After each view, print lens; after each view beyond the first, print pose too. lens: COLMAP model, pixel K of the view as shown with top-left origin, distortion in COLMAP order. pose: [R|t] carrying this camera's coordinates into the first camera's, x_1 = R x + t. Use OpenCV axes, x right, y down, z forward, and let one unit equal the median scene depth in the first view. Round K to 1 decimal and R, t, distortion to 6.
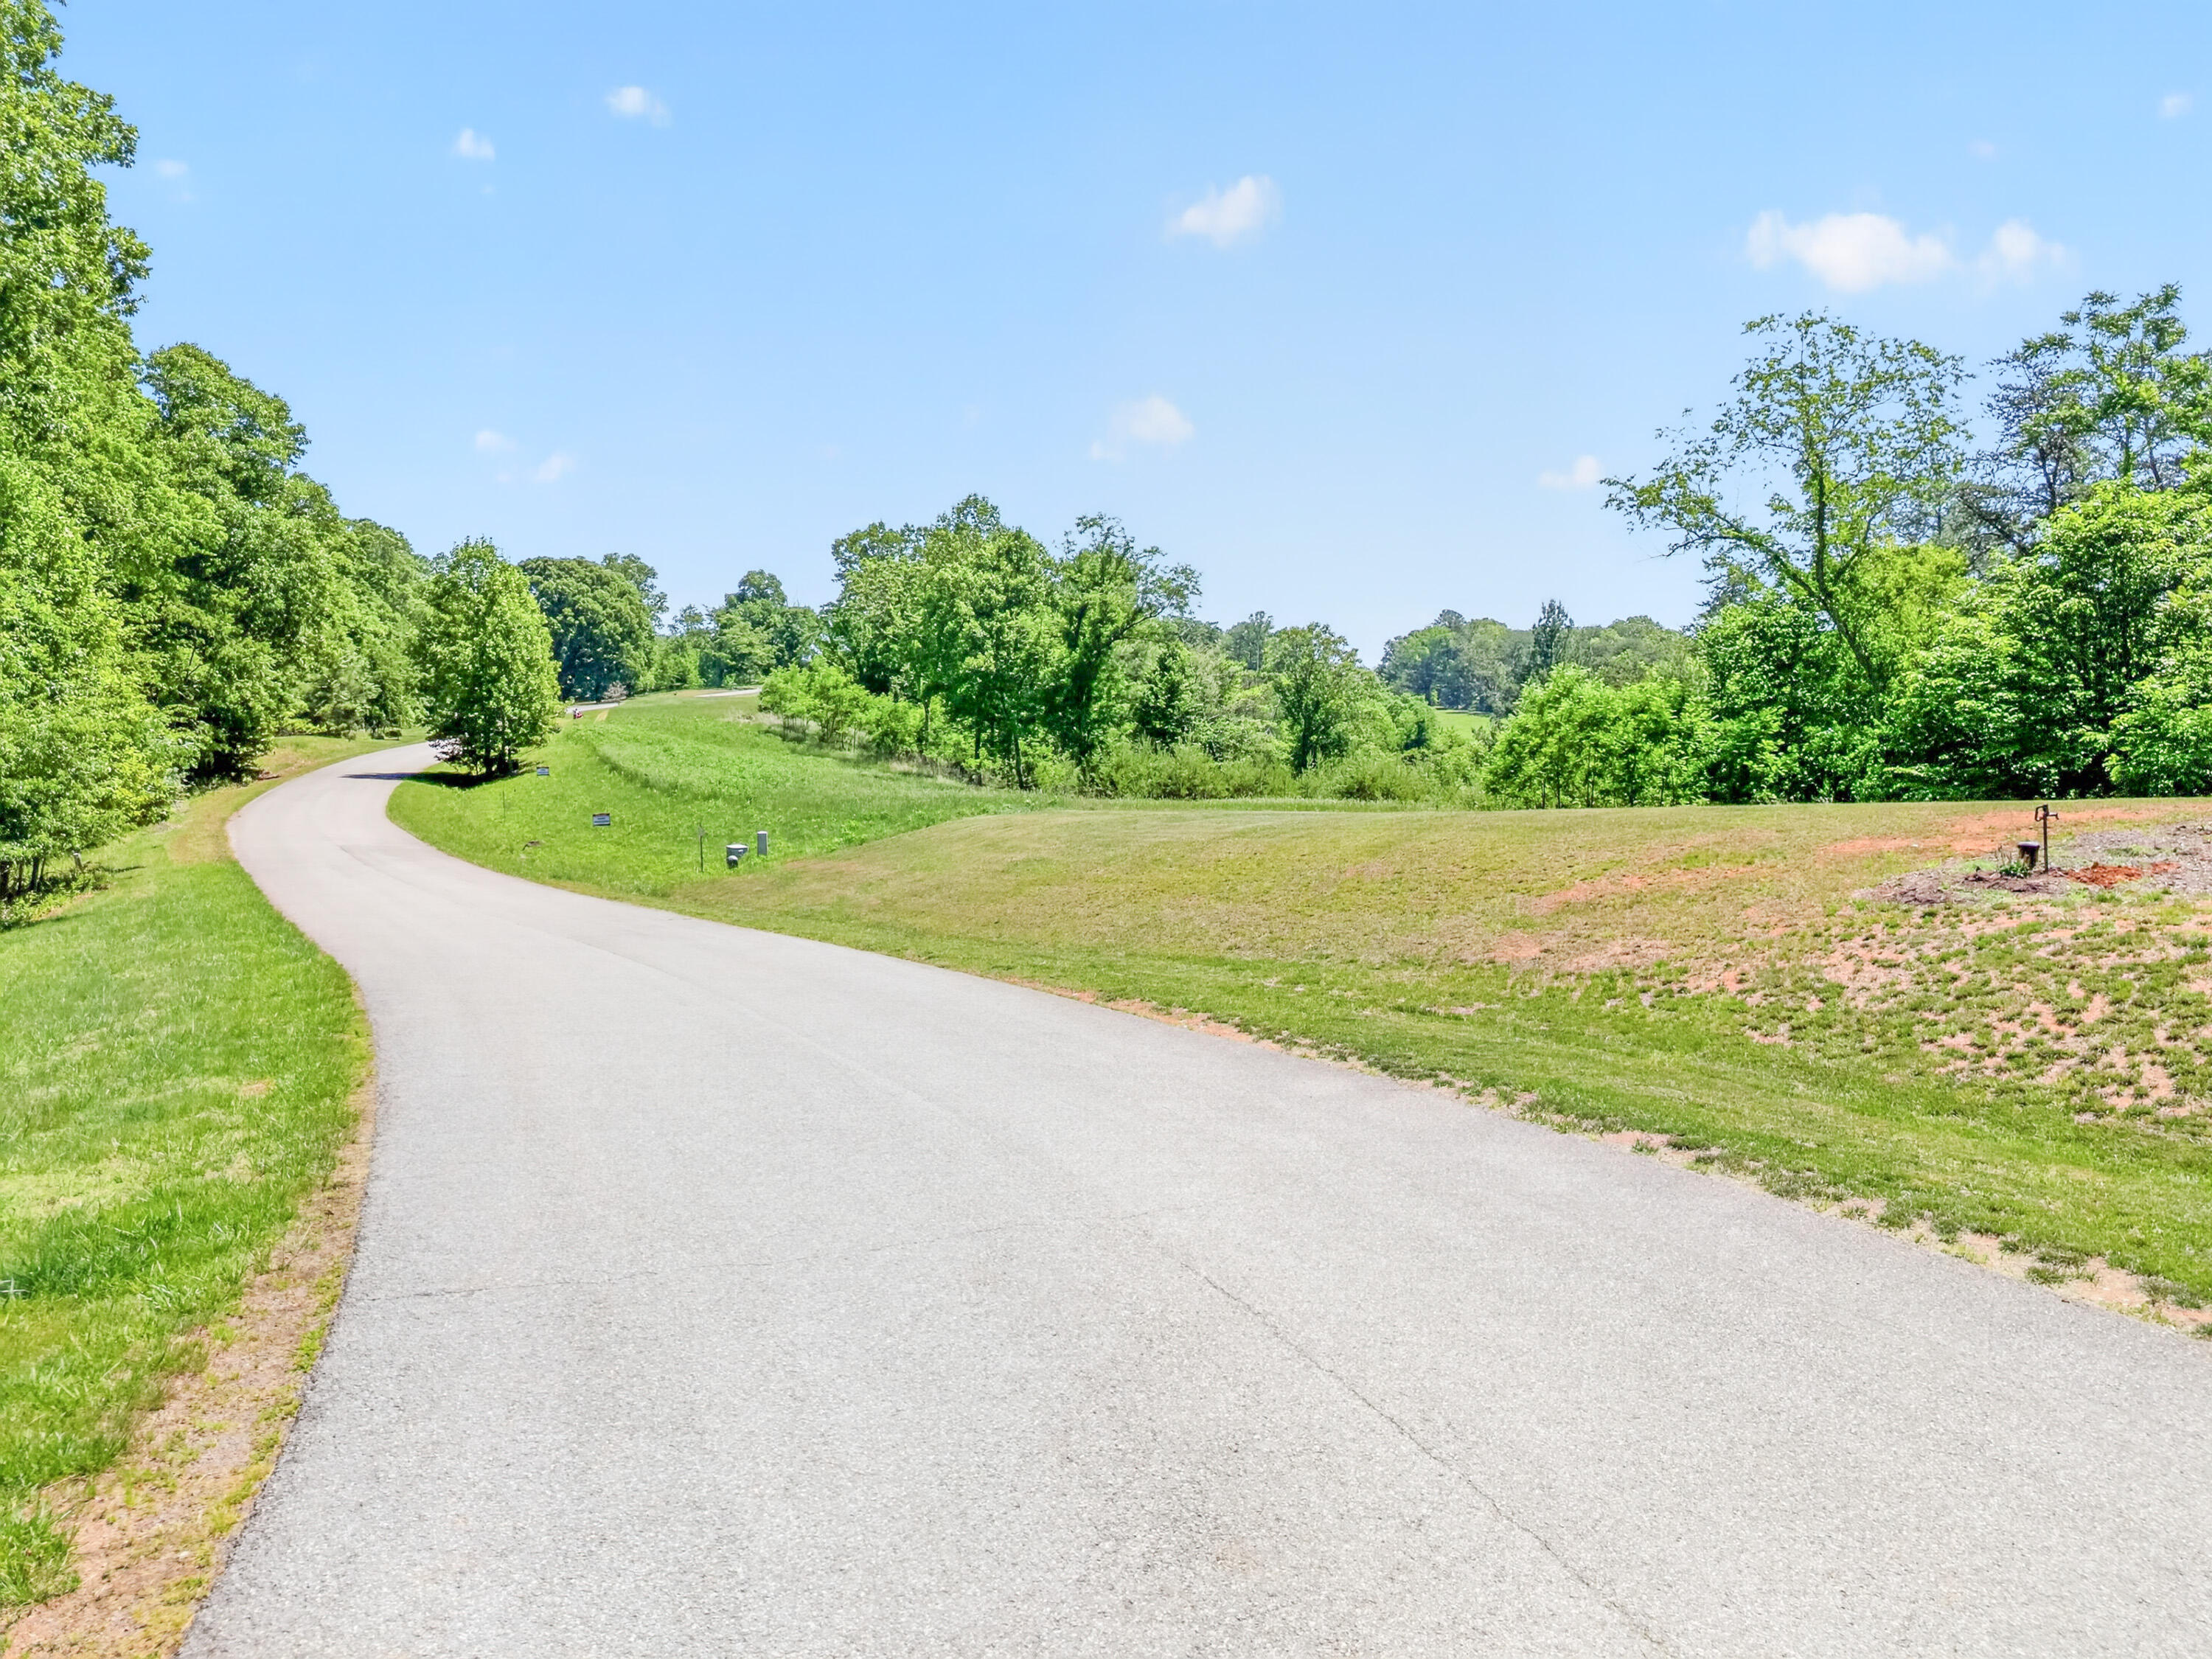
lens RADIAL K [[1614.2, 0, 1113.3], [0, 1614.2, 842.7], [0, 0, 1]] dist [0.056939, -0.047882]
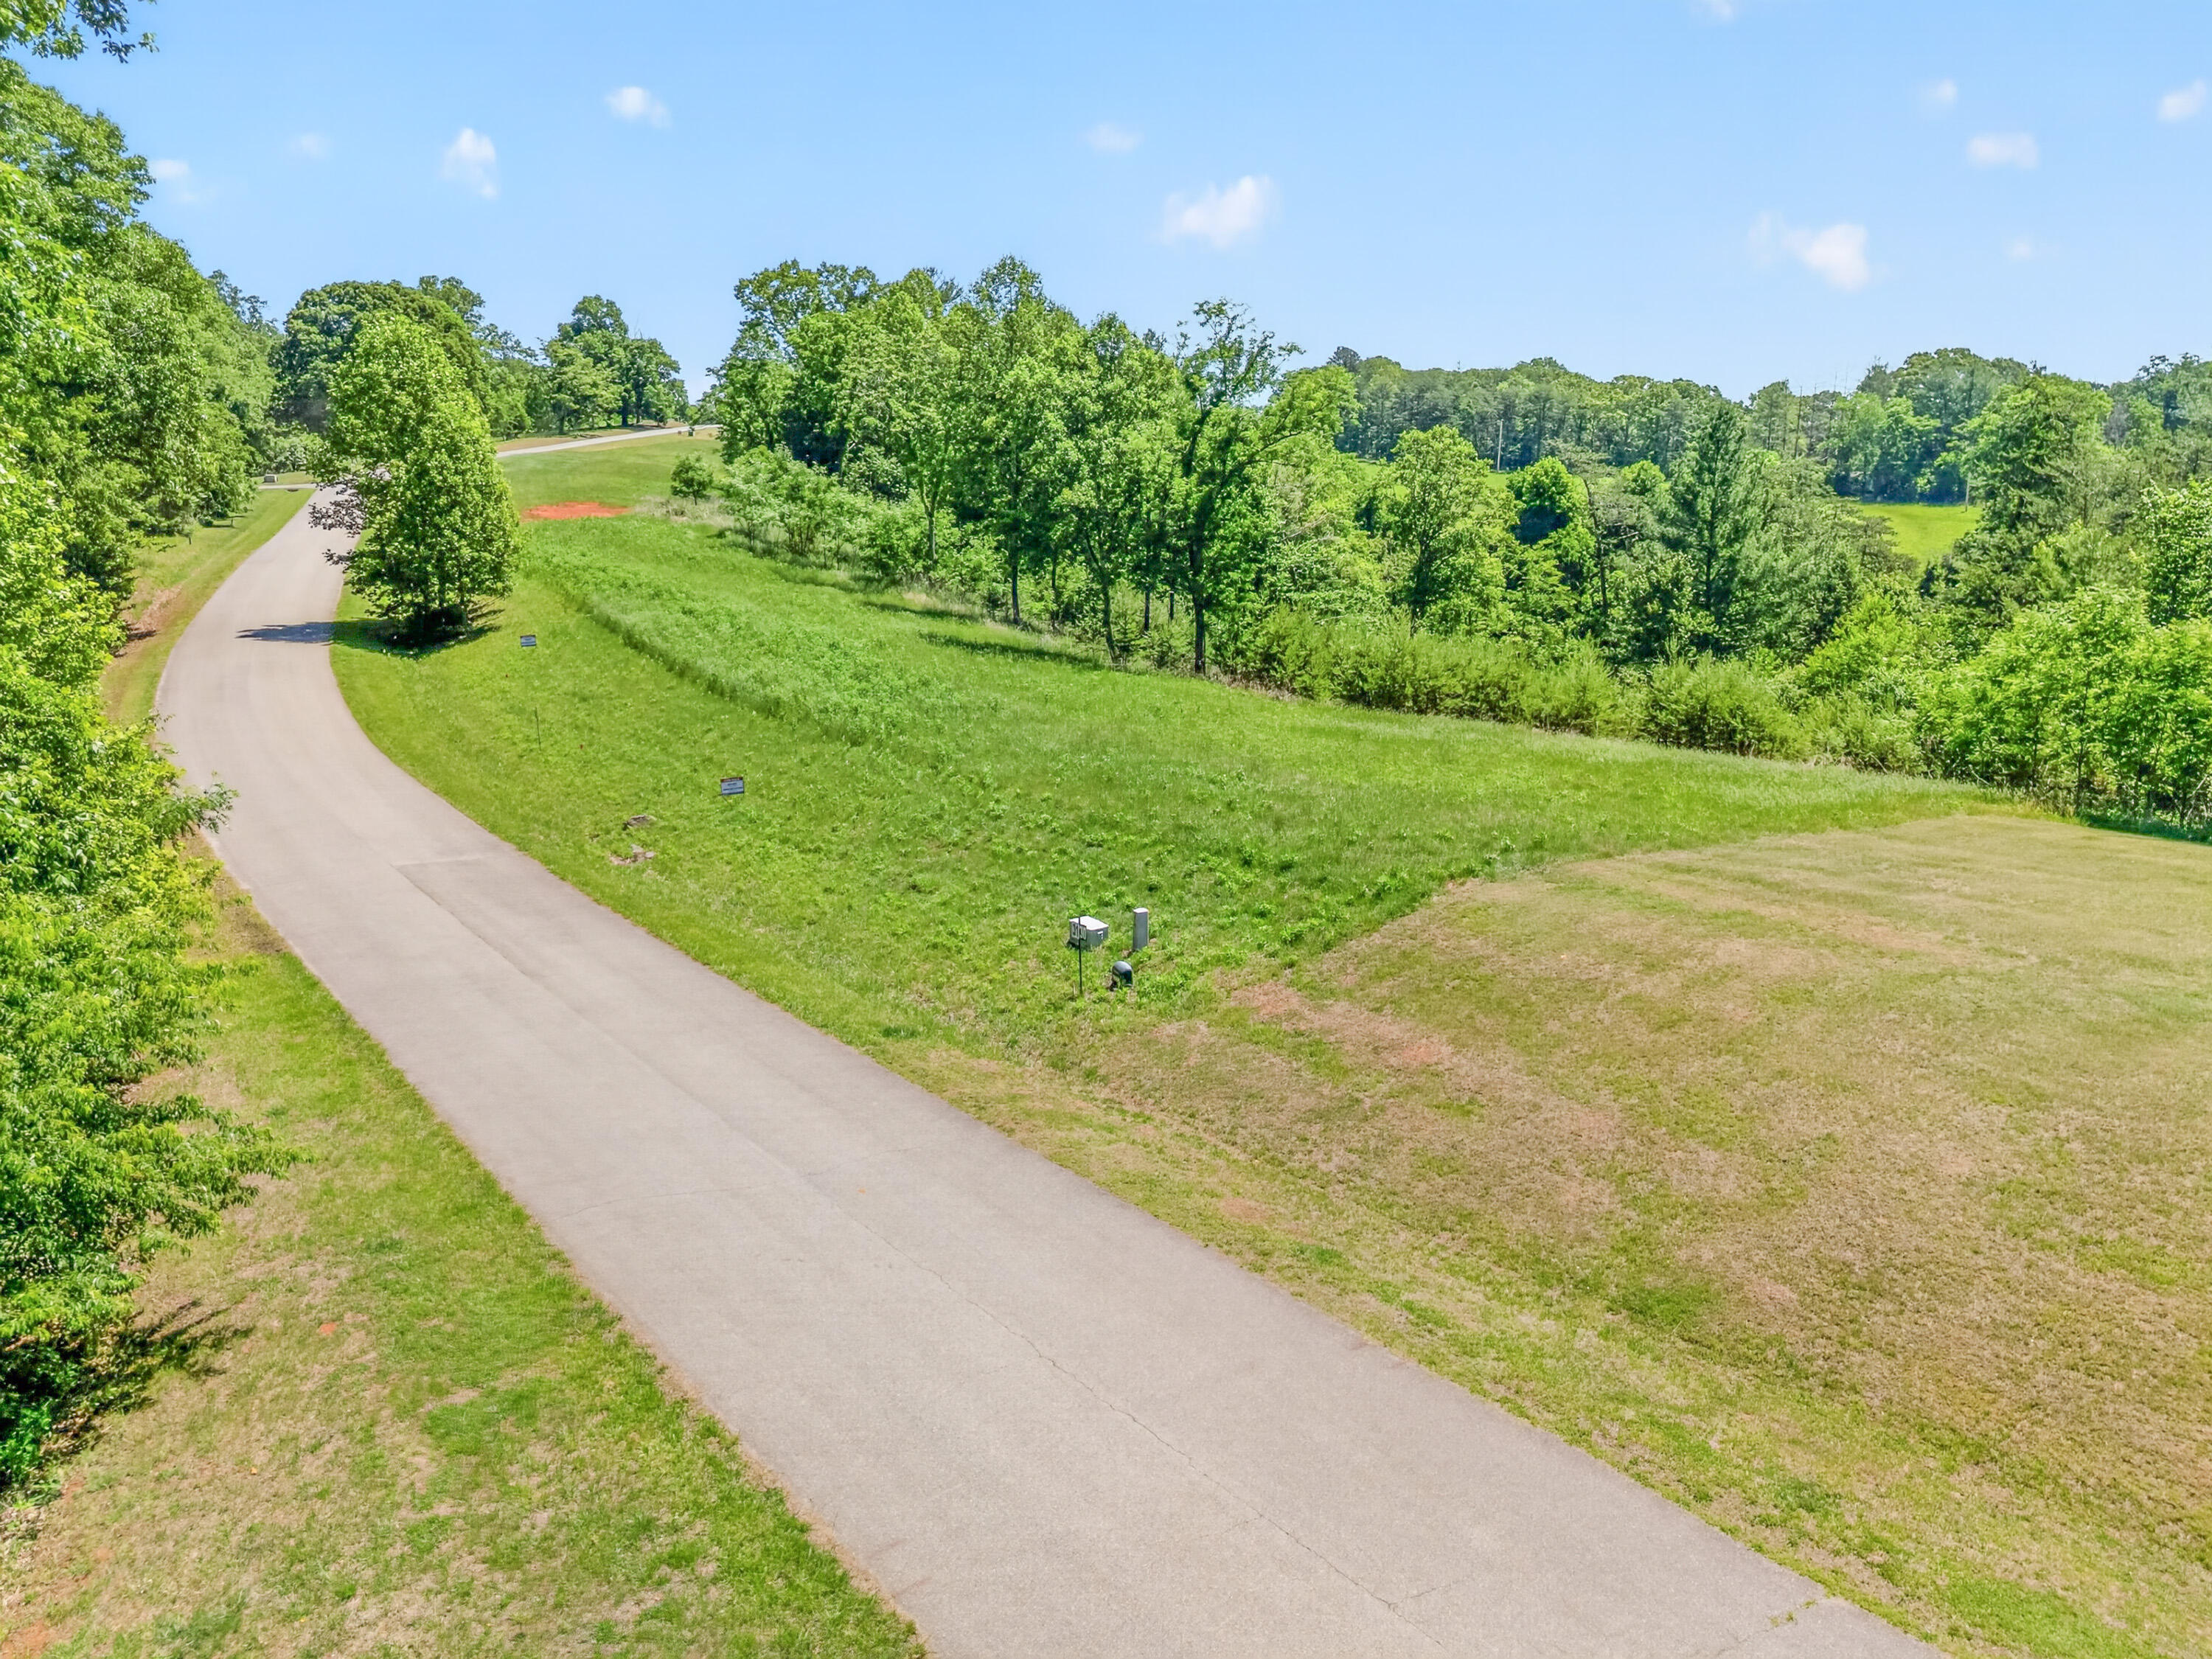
lens RADIAL K [[1614.2, 0, 1106.8], [0, 1614.2, 829.6], [0, 0, 1]] dist [0.056939, -0.047882]
pose [[0.994053, -0.022202, 0.106607, -0.139243], [0.005047, 0.987335, 0.158569, -0.066231], [-0.108777, -0.157088, 0.981576, 0.167672]]
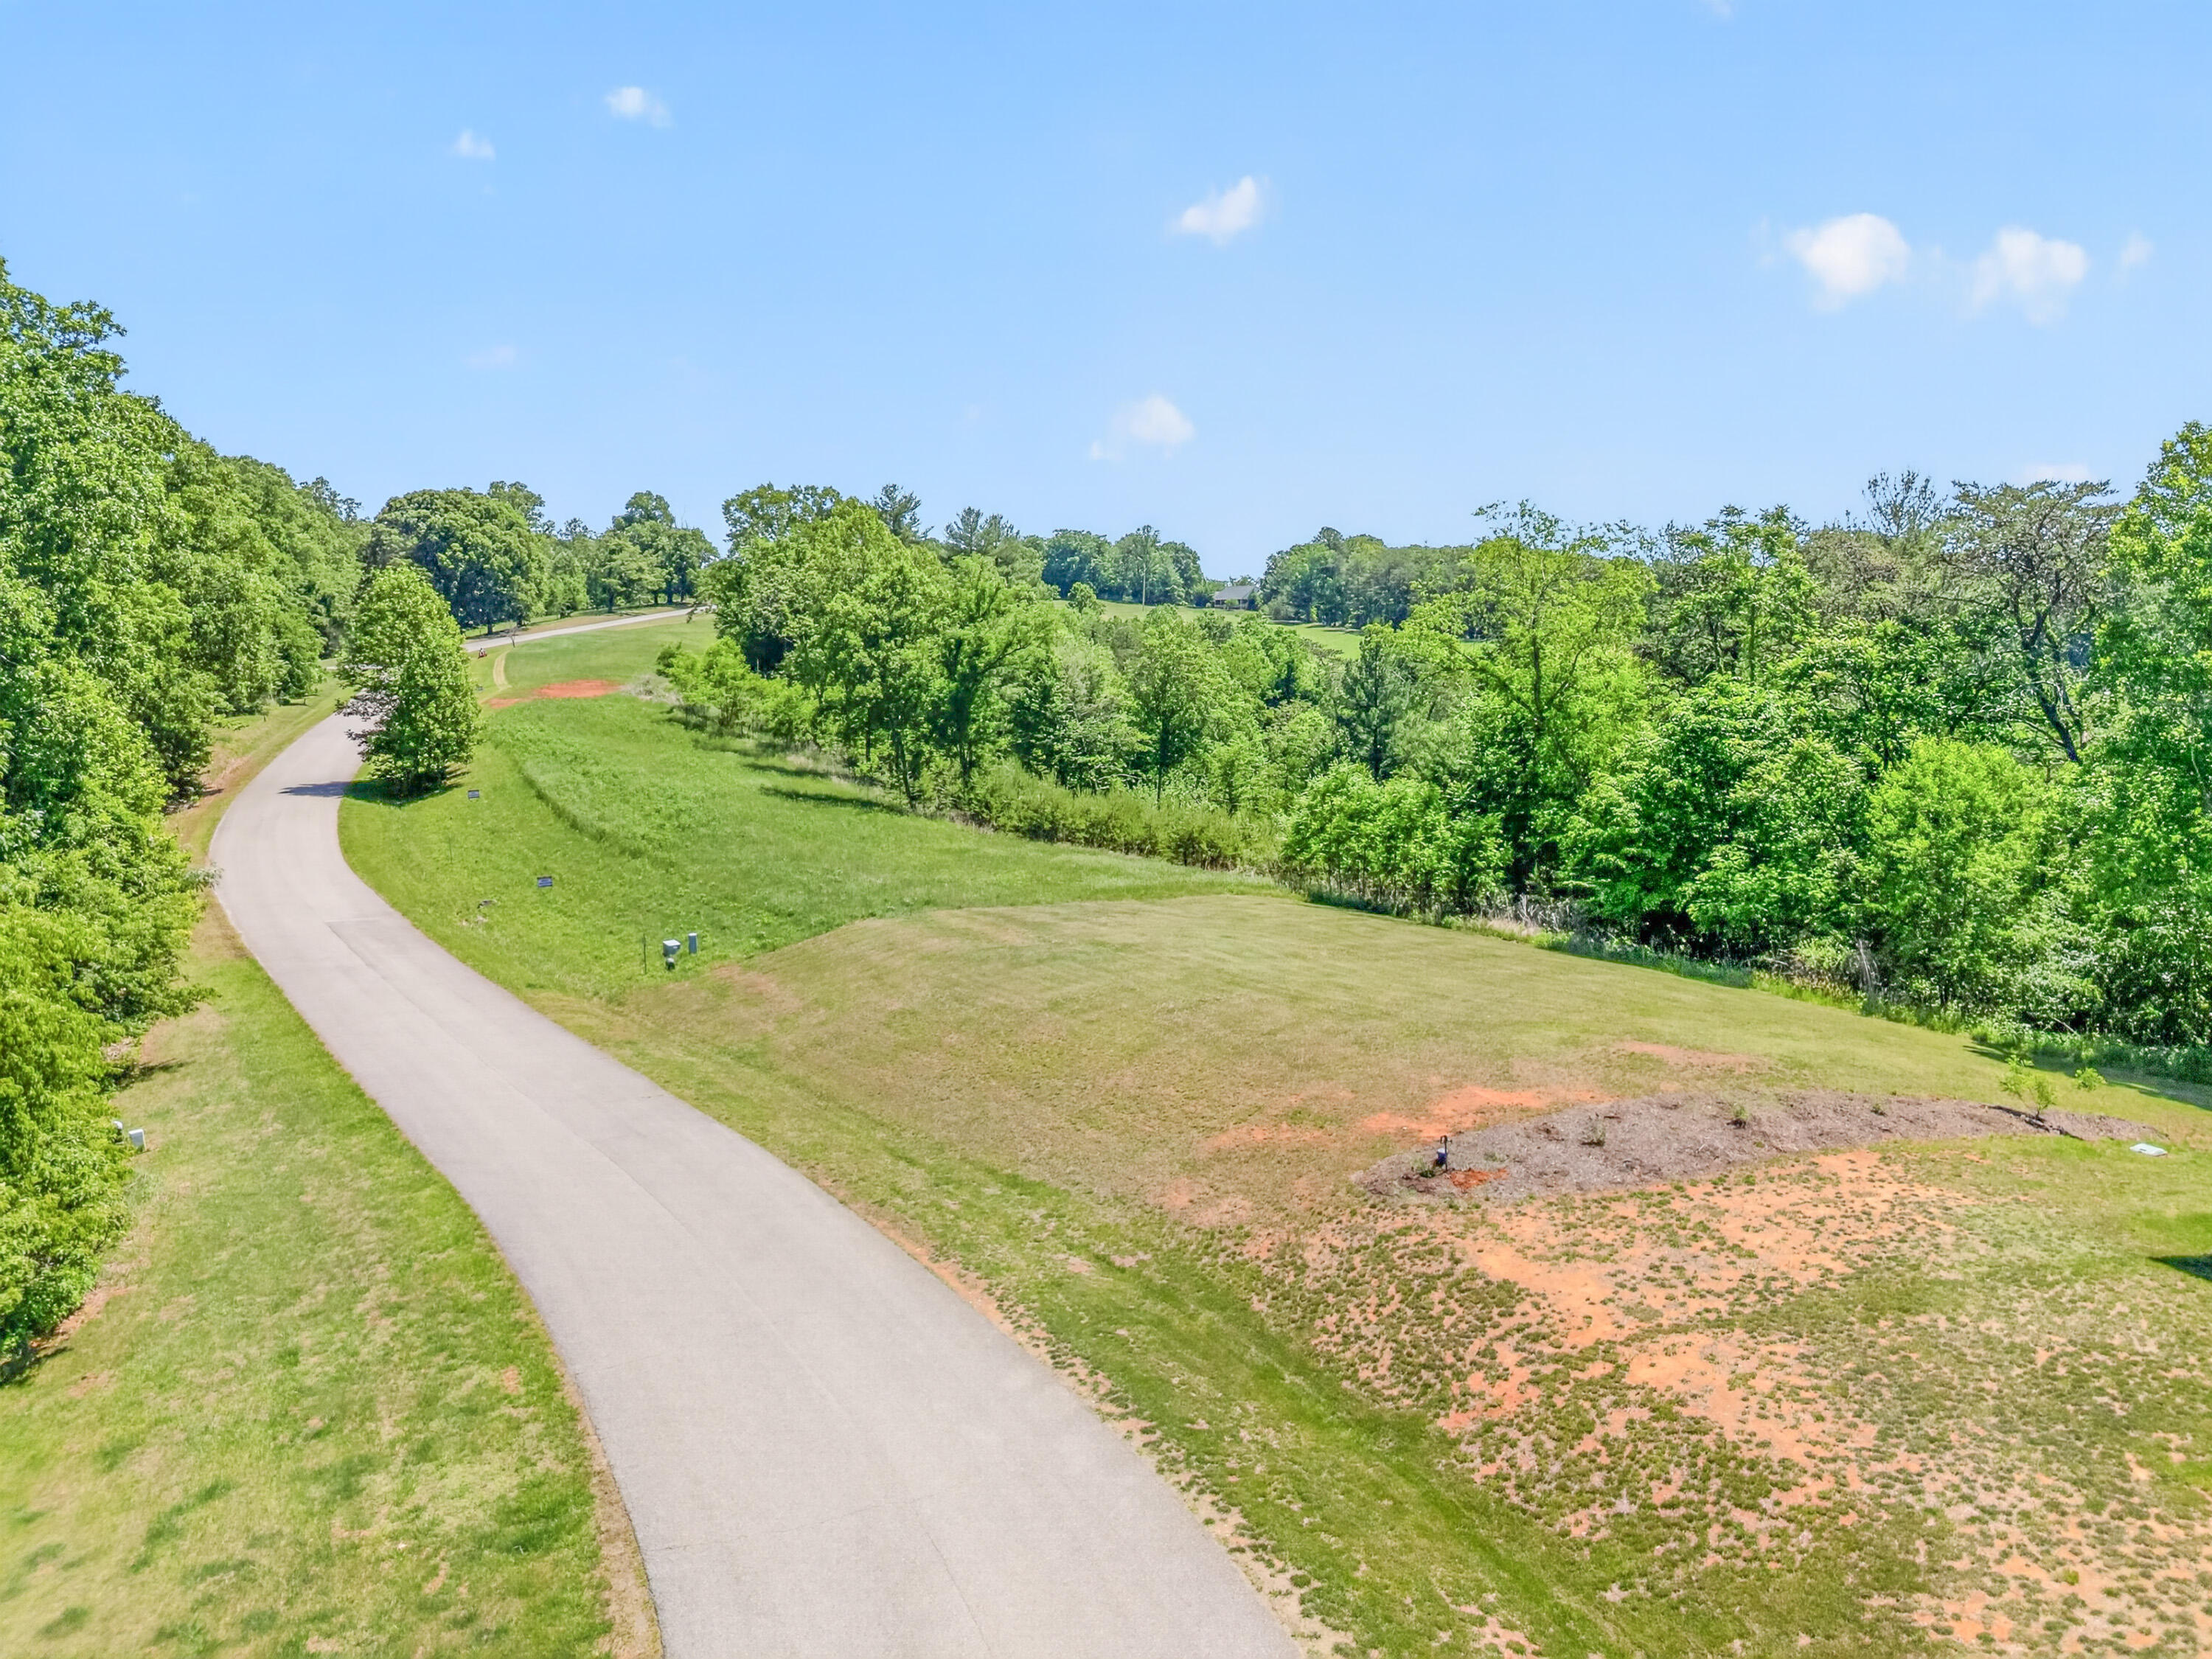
lens RADIAL K [[1614.2, 0, 1115.2], [0, 1614.2, 846.3], [0, 0, 1]] dist [0.056939, -0.047882]
pose [[0.997868, -0.013209, 0.063914, 0.013460], [0.008338, 0.997081, 0.075889, -0.076998], [-0.064730, -0.075194, 0.995066, -0.120968]]
